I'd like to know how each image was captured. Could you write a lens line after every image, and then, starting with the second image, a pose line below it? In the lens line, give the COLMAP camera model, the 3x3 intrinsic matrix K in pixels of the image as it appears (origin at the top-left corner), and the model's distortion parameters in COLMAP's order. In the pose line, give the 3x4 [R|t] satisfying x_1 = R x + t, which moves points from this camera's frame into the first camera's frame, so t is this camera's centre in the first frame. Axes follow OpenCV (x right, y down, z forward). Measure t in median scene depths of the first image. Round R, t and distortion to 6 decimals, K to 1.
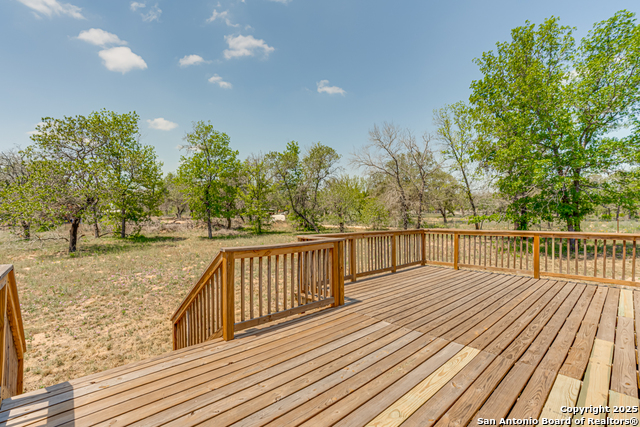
lens RADIAL K [[293.6, 0, 320.0], [0, 293.6, 213.5], [0, 0, 1]] dist [-0.029411, 0.015971]
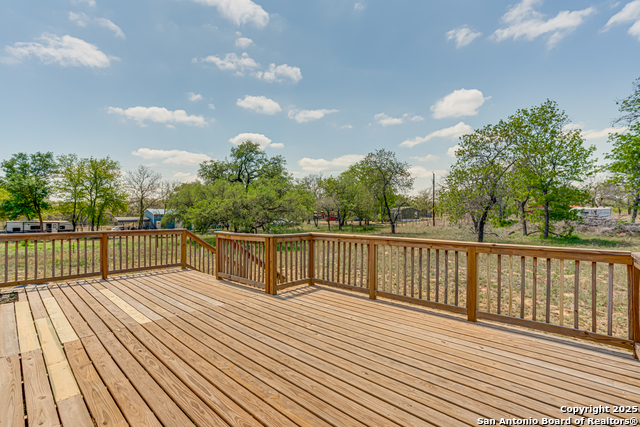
lens RADIAL K [[293.6, 0, 320.0], [0, 293.6, 213.5], [0, 0, 1]] dist [-0.029411, 0.015971]
pose [[0.070028, -0.005585, -0.997529, 1.217956], [0.015460, 0.999870, -0.004513, 0.005611], [0.997425, -0.015106, 0.070106, 1.105496]]
